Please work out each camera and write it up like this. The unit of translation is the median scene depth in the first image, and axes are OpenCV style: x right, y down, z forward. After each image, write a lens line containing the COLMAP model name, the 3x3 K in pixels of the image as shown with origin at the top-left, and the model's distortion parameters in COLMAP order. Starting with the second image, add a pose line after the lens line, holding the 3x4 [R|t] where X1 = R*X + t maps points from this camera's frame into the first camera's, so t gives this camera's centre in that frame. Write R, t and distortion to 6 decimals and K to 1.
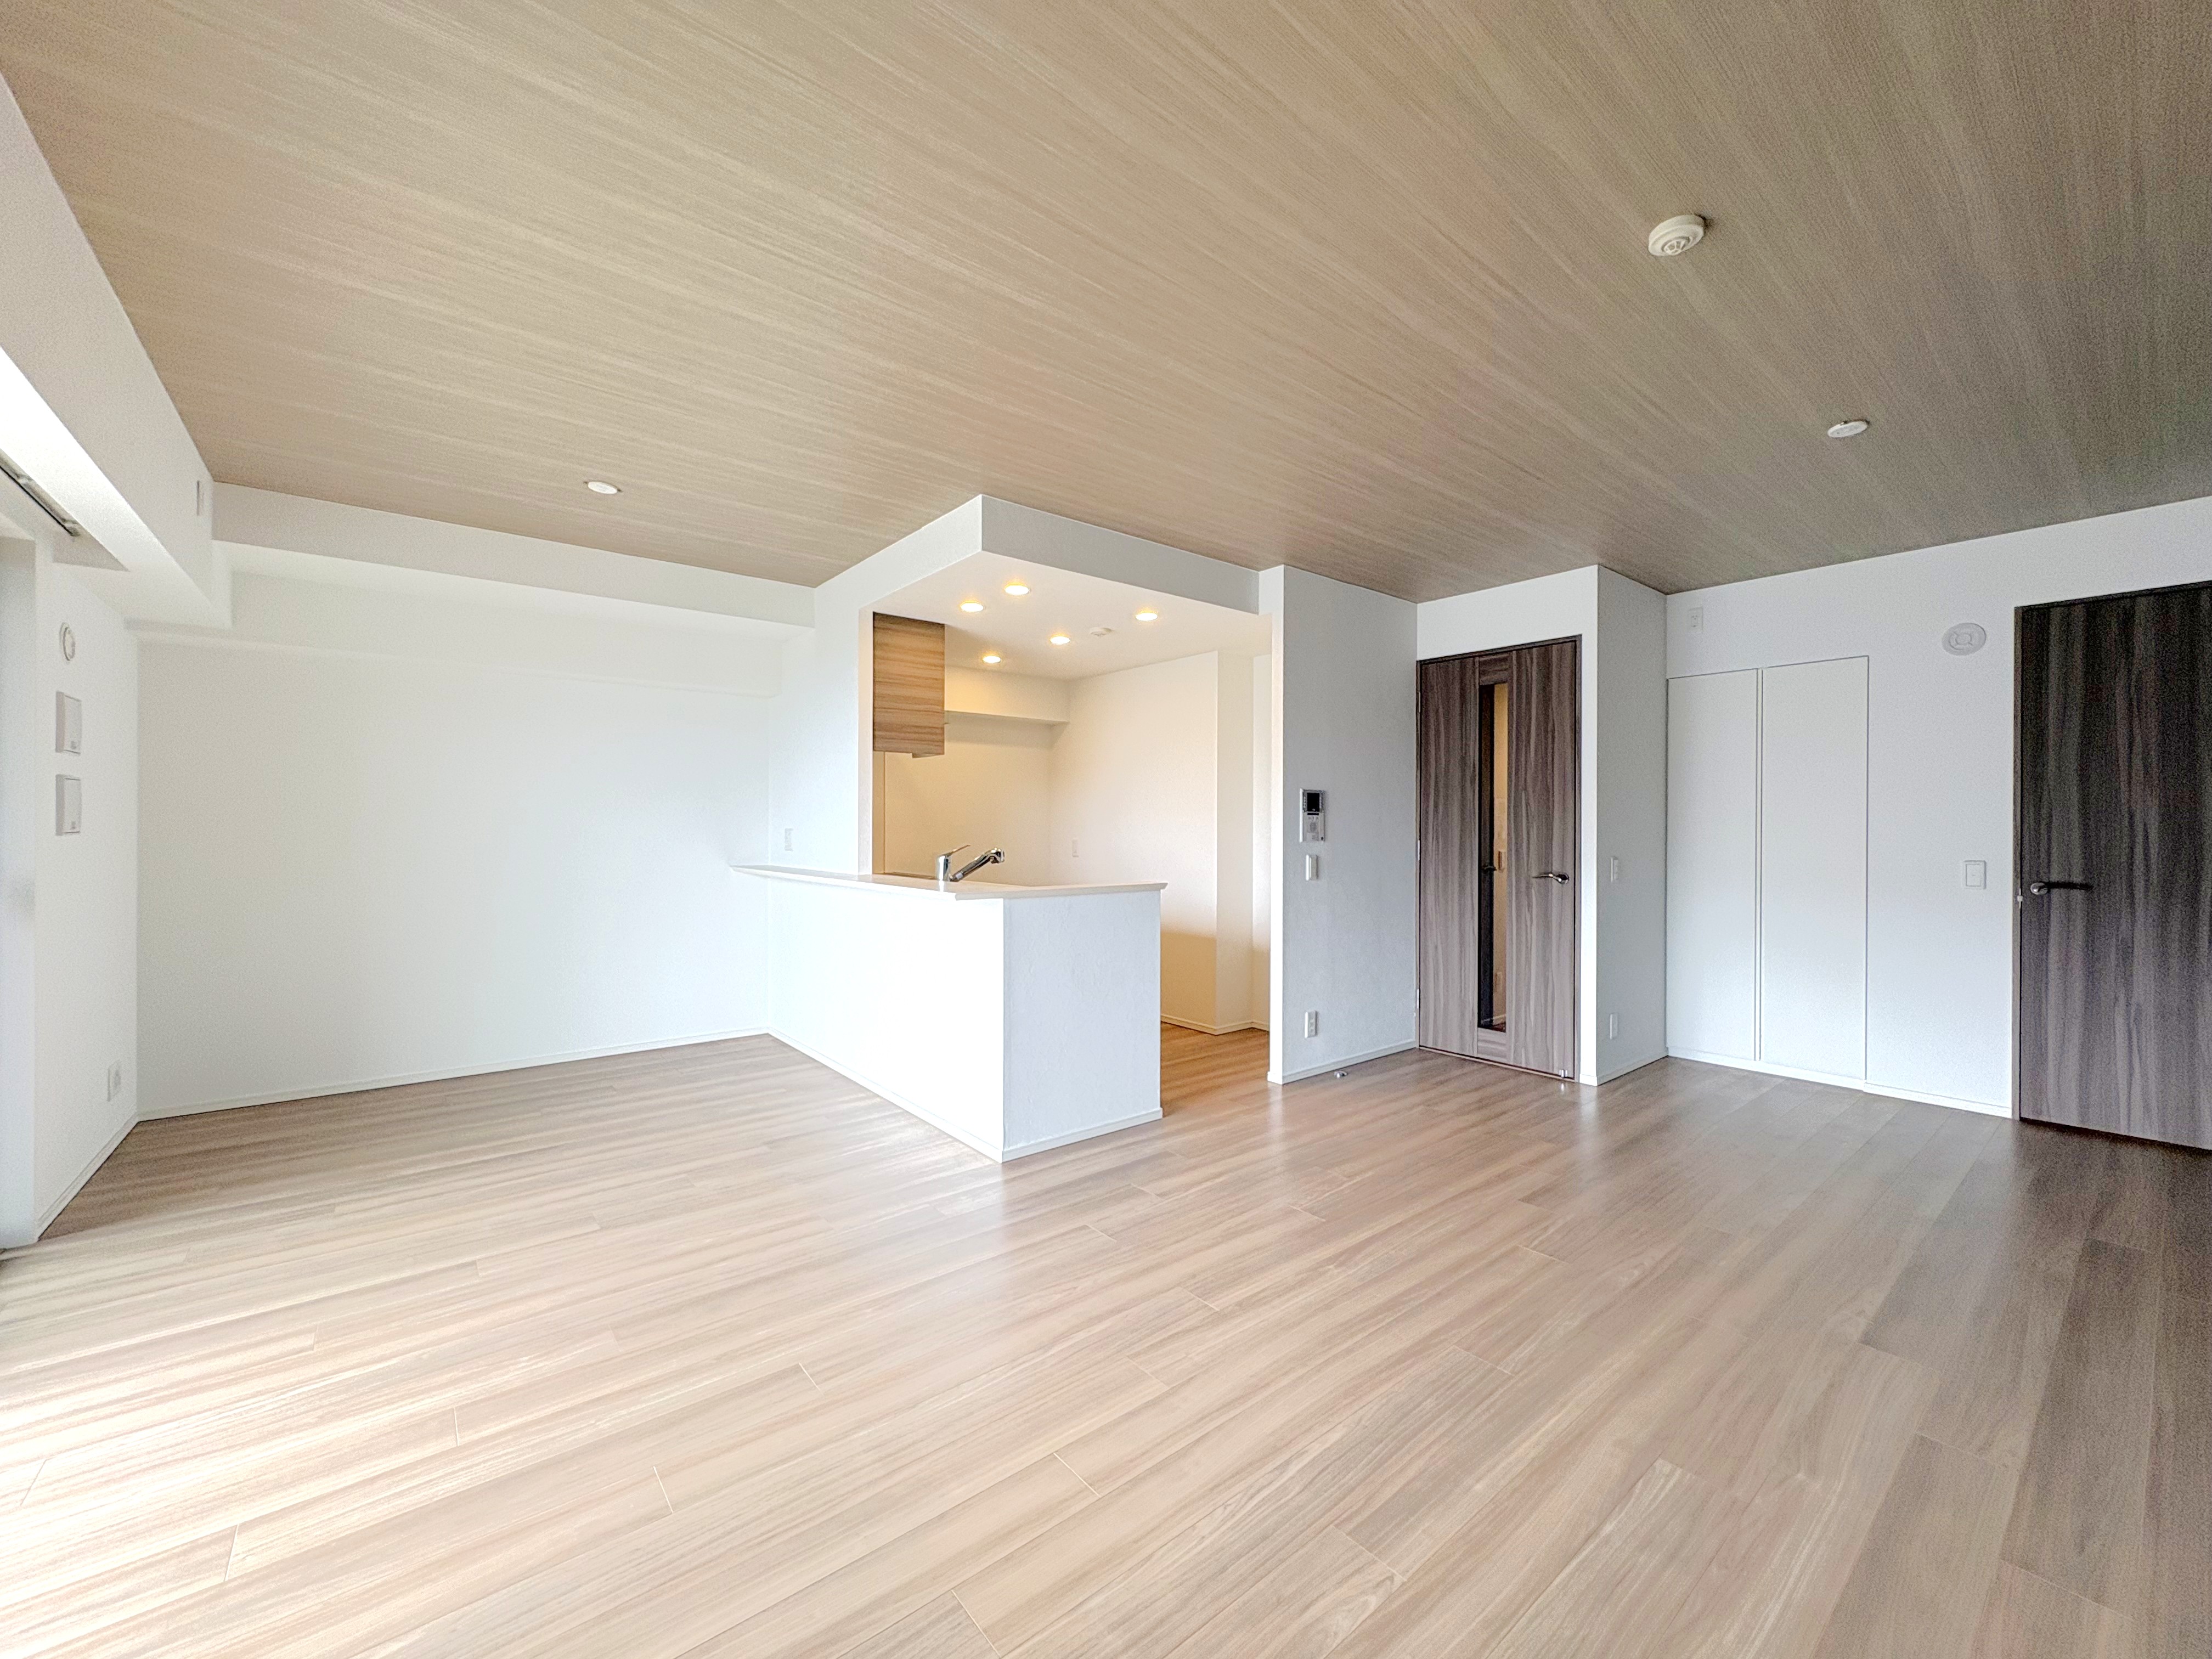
lens RADIAL K [[880.1, 0, 1115.7], [0, 880.1, 829.5], [0, 0, 1]] dist [0.000050, -0.000014]
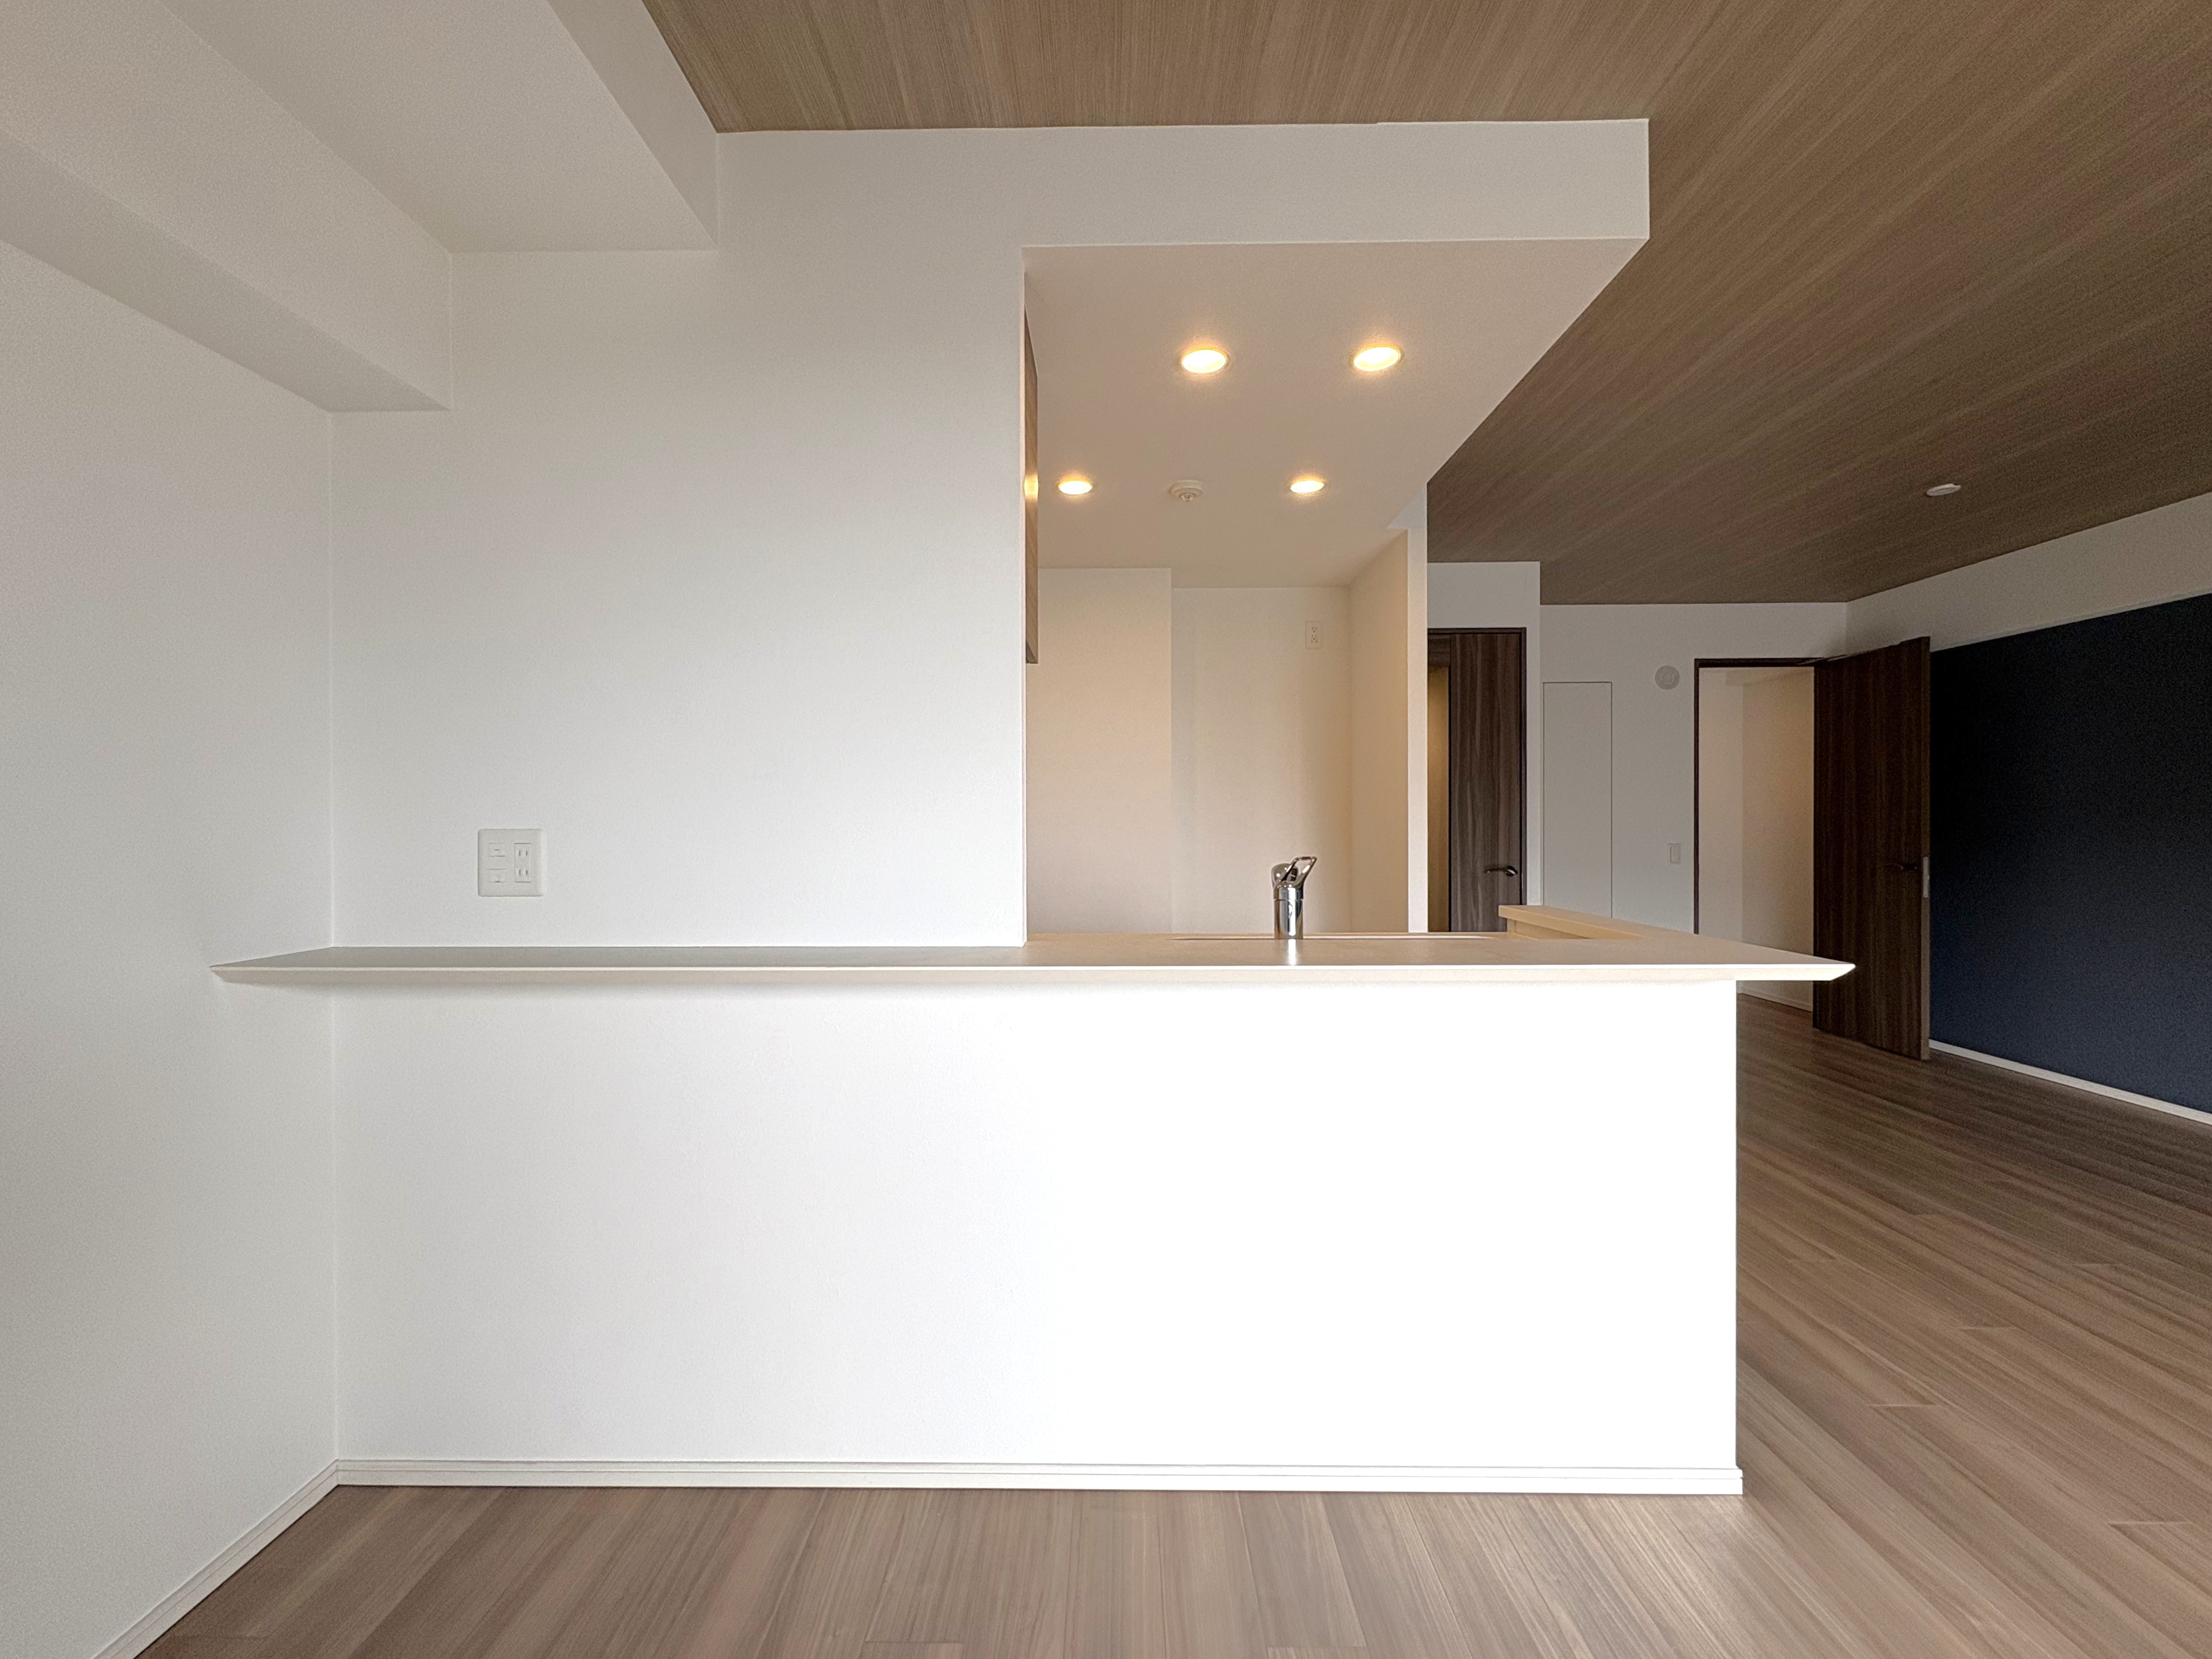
lens RADIAL K [[880.1, 0, 1102.2], [0, 880.1, 839.3], [0, 0, 1]] dist [0.000050, -0.000014]
pose [[0.640129, -0.019967, 0.768008, -0.554674], [0.000757, 0.999678, 0.025359, -0.005860], [-0.768267, -0.015652, 0.639938, 0.719708]]
